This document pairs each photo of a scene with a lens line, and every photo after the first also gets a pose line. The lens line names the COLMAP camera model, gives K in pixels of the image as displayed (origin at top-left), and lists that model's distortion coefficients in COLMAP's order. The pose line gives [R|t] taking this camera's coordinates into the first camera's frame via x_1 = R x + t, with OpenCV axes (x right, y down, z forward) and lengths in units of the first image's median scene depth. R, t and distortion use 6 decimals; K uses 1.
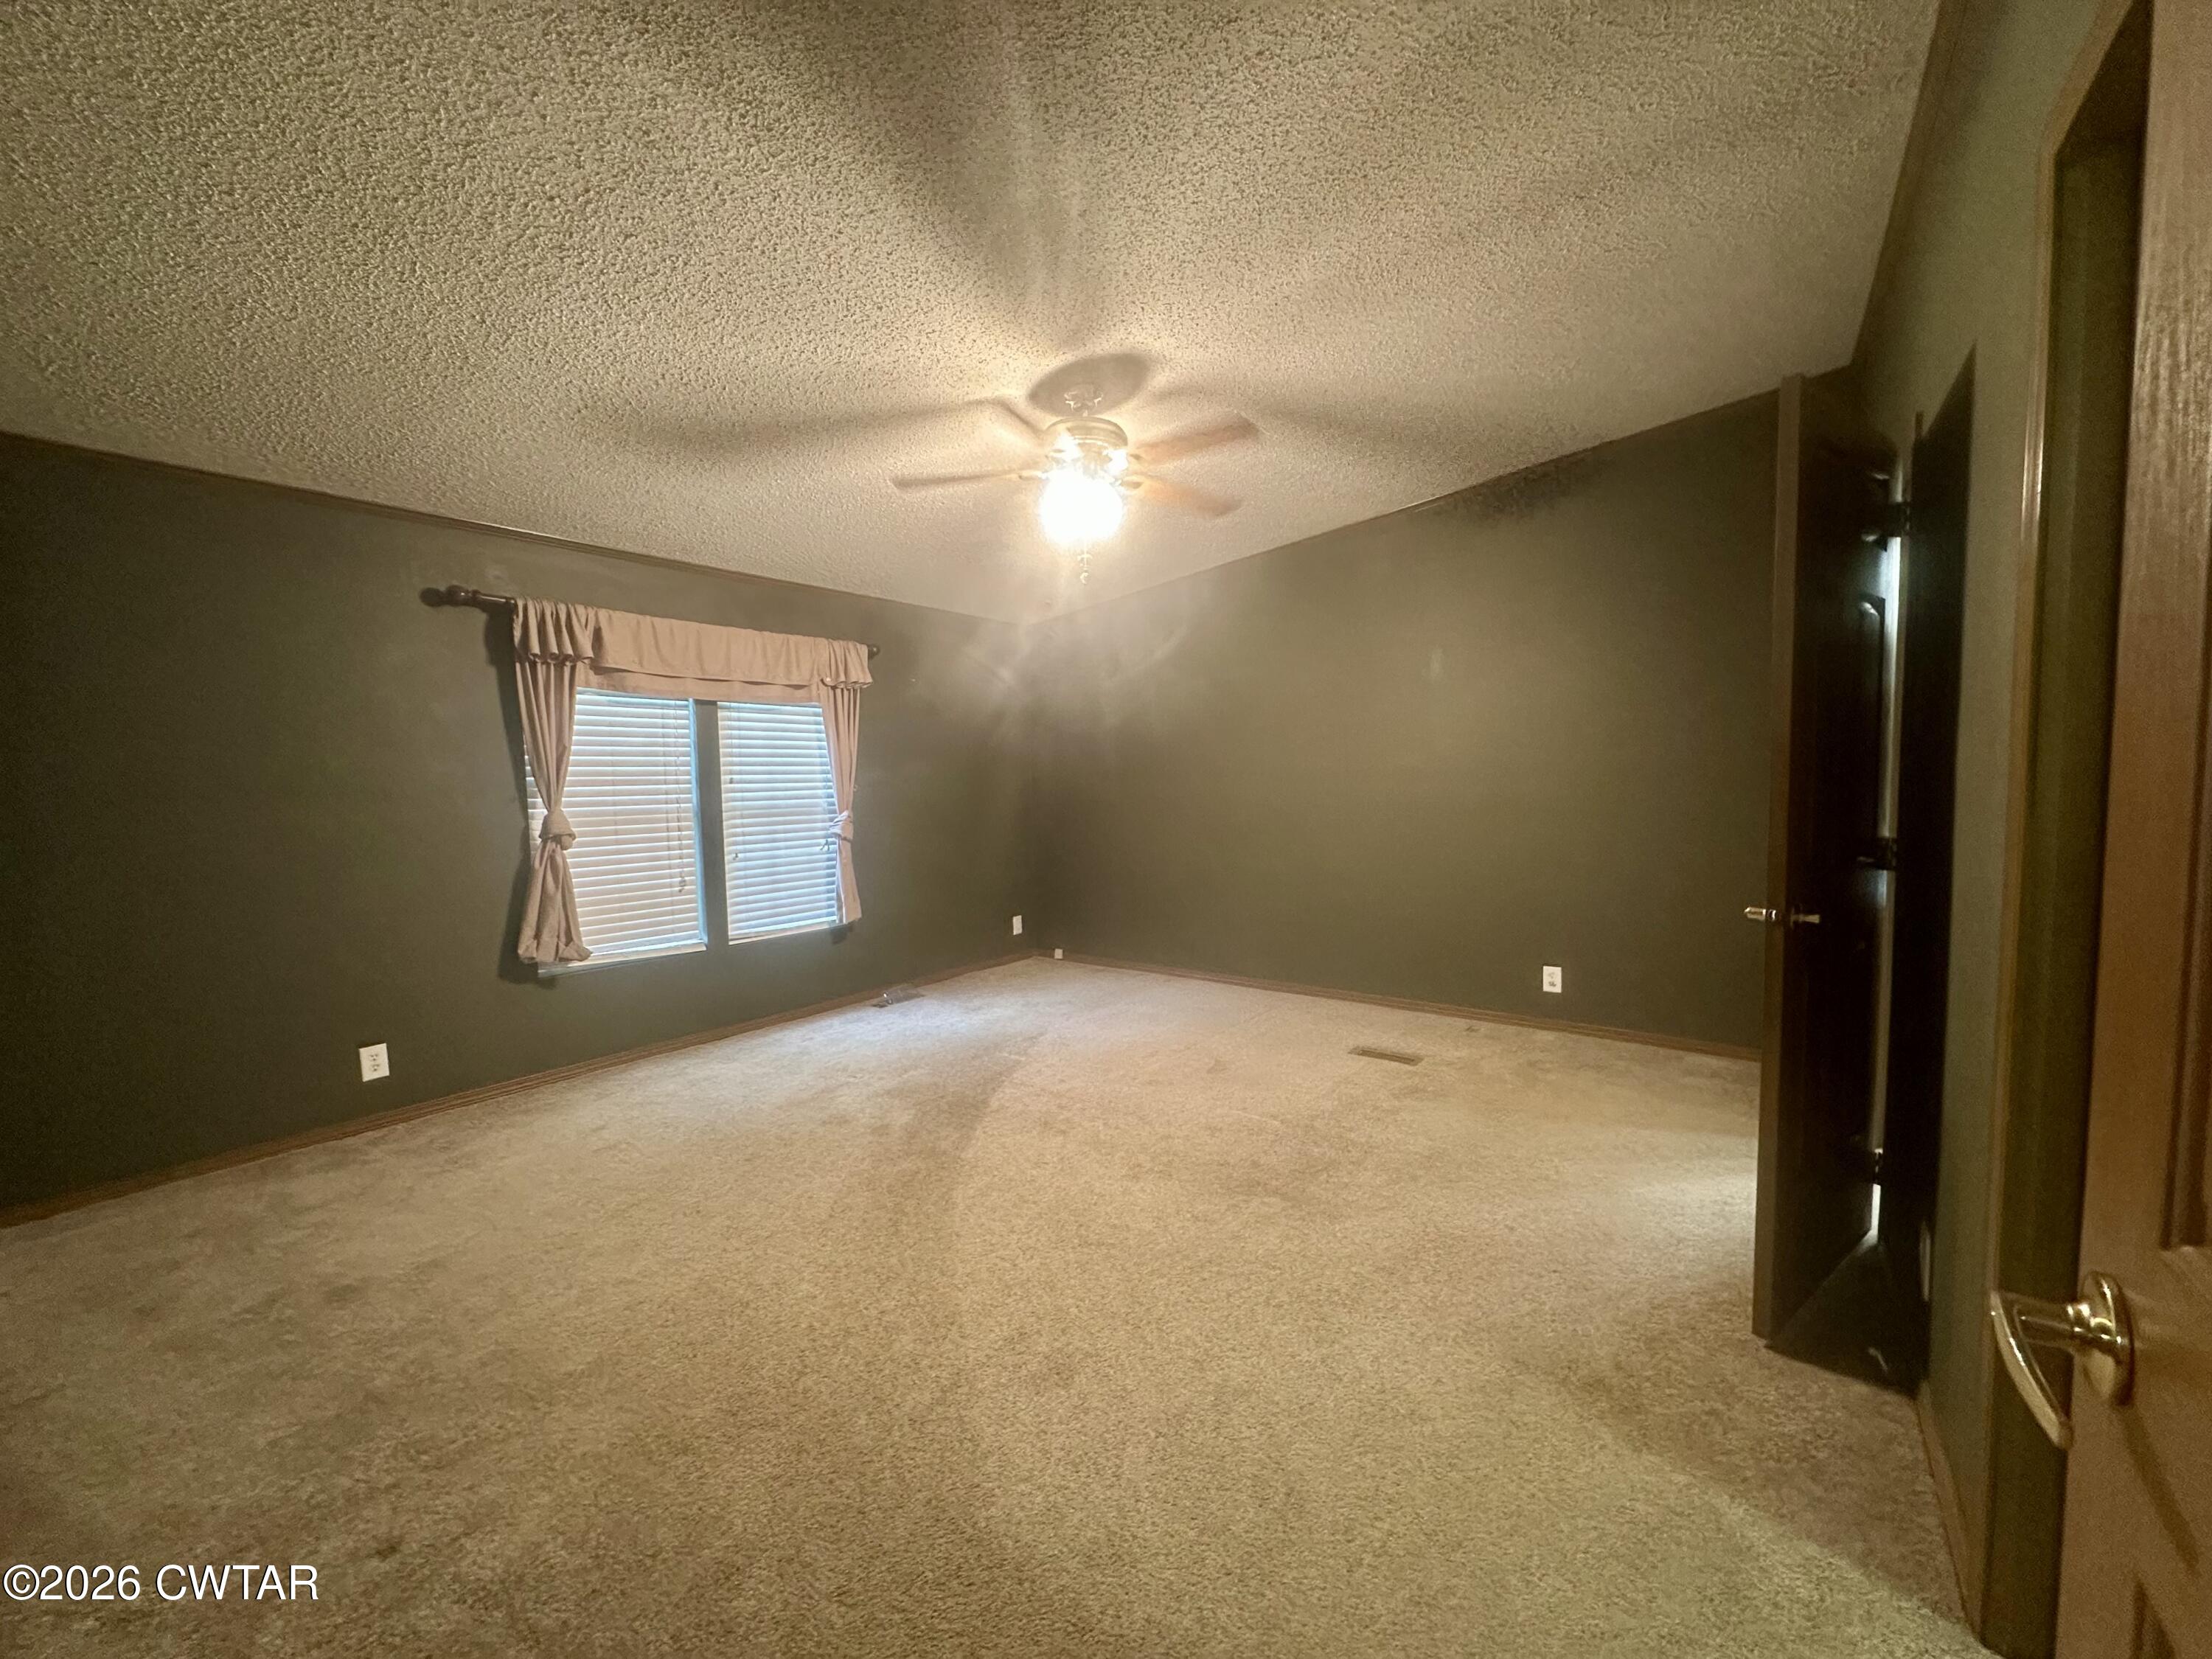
lens RADIAL K [[882.7, 0, 1103.0], [0, 882.7, 828.0], [0, 0, 1]] dist [-0.003381, -0.000295]
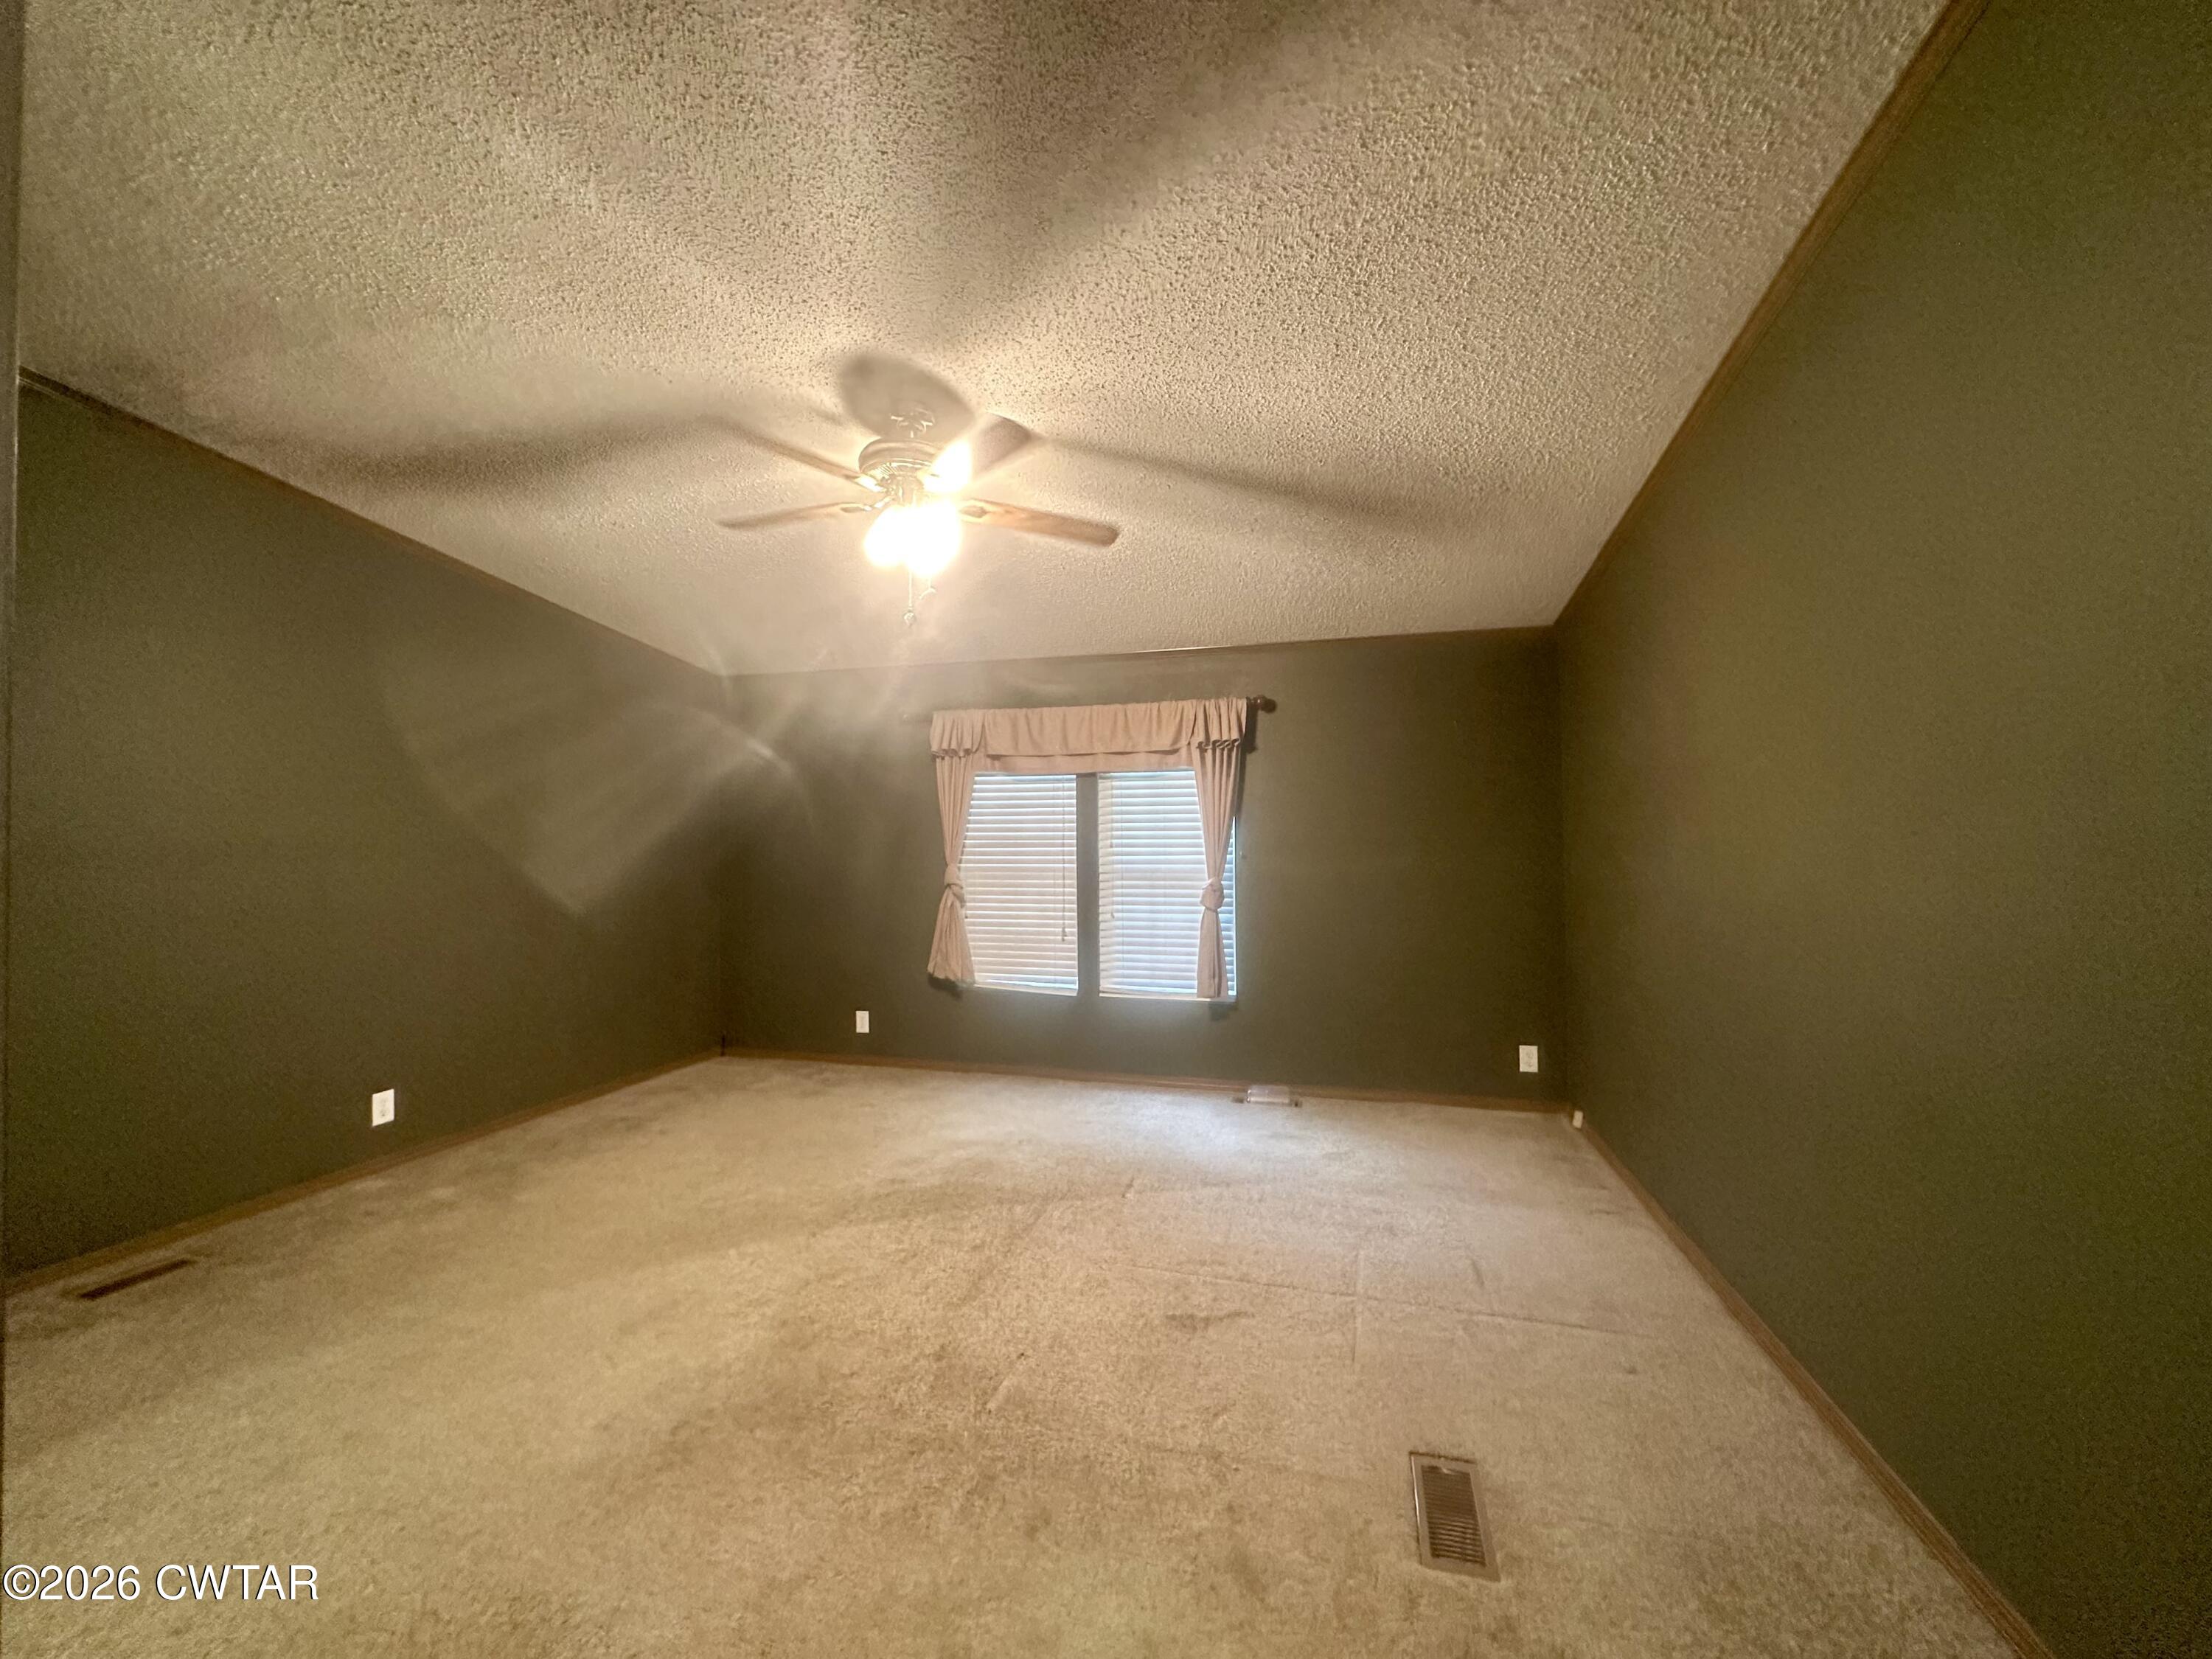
lens RADIAL K [[882.7, 0, 1103.0], [0, 882.7, 828.0], [0, 0, 1]] dist [-0.003381, -0.000295]
pose [[0.368518, -0.002912, -0.929616, 0.606461], [-0.058740, 0.997924, -0.026411, -0.046852], [0.927763, 0.064338, 0.367582, 0.615035]]
